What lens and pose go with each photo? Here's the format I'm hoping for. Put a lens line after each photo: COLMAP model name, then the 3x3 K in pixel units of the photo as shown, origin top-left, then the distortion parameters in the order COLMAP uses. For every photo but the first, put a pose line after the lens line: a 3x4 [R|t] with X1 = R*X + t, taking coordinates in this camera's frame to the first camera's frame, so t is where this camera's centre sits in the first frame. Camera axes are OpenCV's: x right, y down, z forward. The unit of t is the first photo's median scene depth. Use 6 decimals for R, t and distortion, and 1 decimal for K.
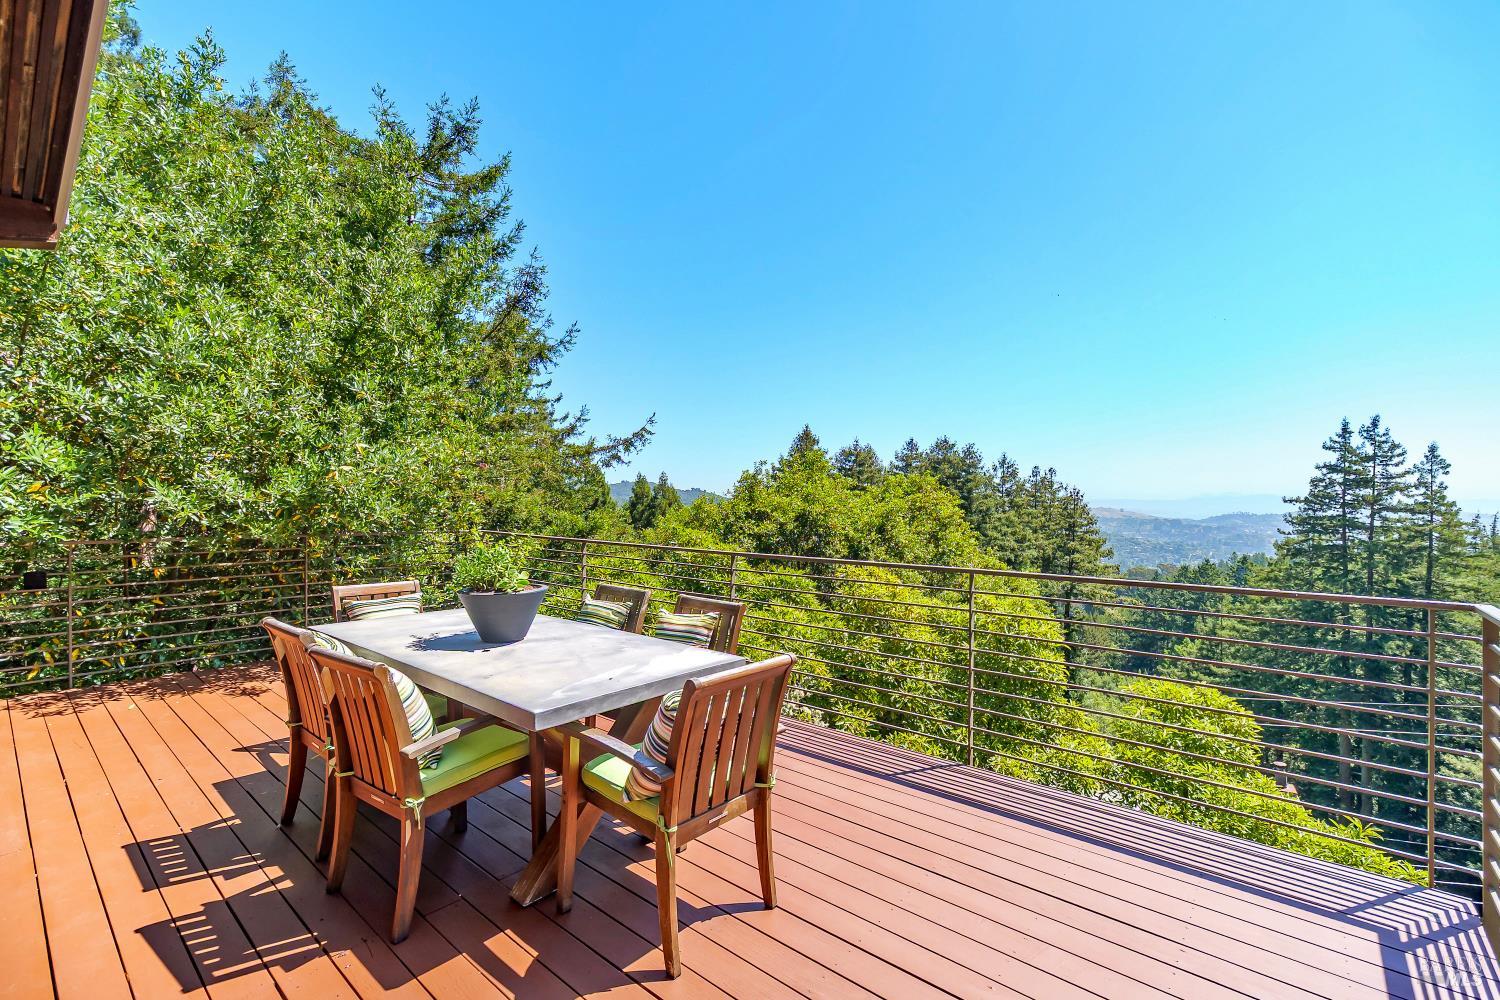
lens RADIAL K [[654.7, 0, 750.7], [0, 654.7, 508.7], [0, 0, 1]] dist [0.000374, 0.000231]
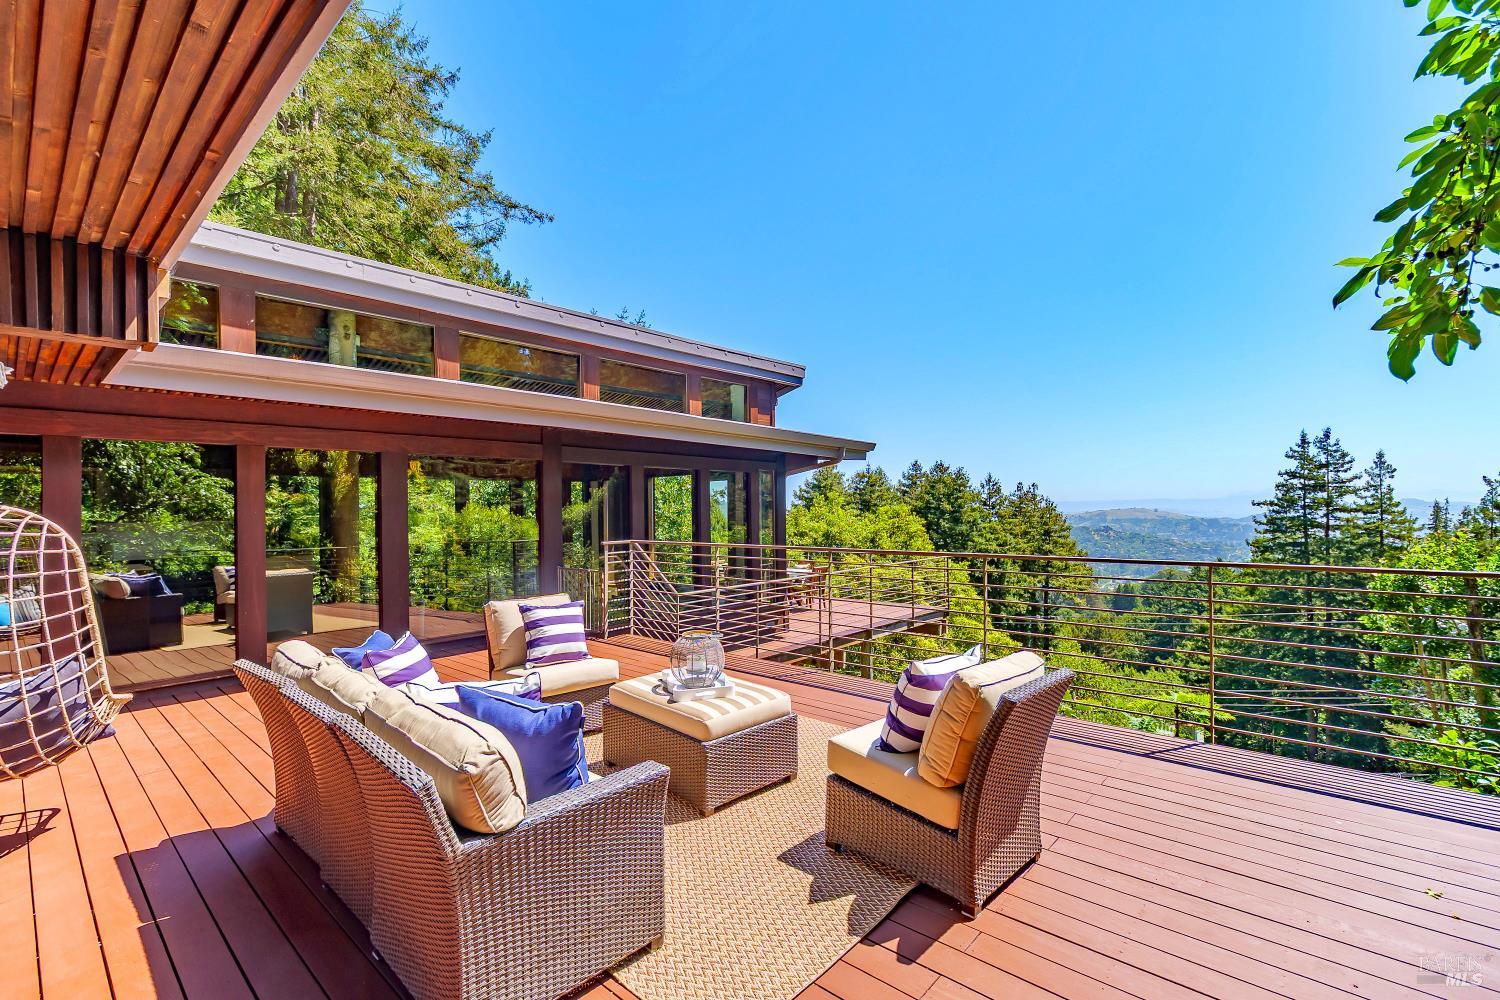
lens RADIAL K [[698.8, 0, 729.7], [0, 698.8, 514.9], [0, 0, 1]] dist [-0.000084, 0.000015]
pose [[0.998221, -0.024845, -0.054195, -0.024296], [0.024676, 0.999688, -0.003801, -0.012126], [0.054272, 0.002456, 0.998523, -0.274374]]
